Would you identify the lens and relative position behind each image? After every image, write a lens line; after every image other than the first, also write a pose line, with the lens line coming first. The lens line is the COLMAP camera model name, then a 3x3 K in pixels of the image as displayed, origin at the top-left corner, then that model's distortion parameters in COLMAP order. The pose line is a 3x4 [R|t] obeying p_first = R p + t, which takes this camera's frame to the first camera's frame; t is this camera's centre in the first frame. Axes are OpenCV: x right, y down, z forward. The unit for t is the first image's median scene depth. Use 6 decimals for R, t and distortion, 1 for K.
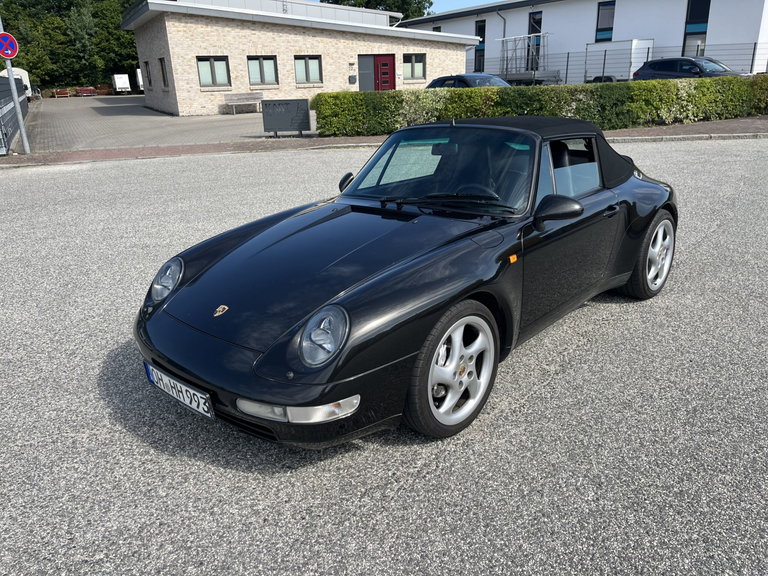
lens RADIAL K [[585.3, 0, 381.4], [0, 585.3, 291.4], [0, 0, 1]] dist [0.071202, -0.101606]
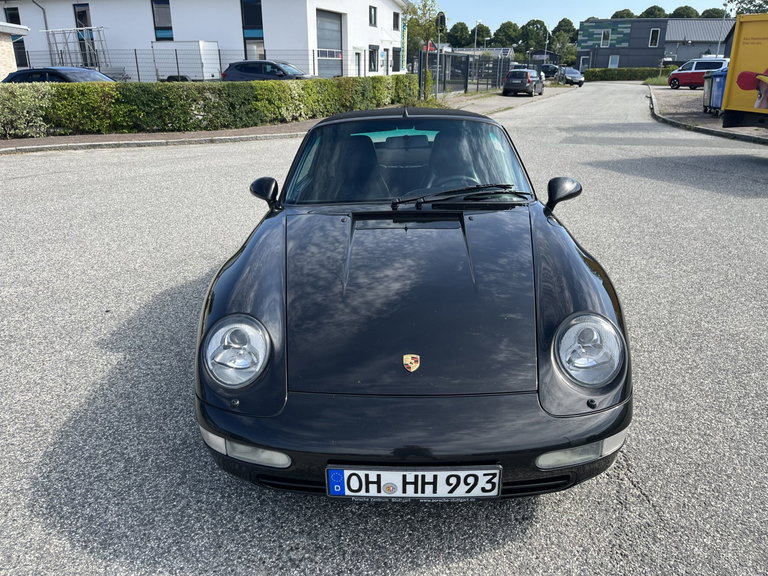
lens RADIAL K [[585.3, 0, 389.3], [0, 585.3, 291.4], [0, 0, 1]] dist [0.071202, -0.101606]
pose [[0.751337, -0.200278, 0.628794, -0.115566], [0.200919, 0.977023, 0.071118, -0.017636], [-0.628589, 0.072902, 0.774313, 0.067123]]
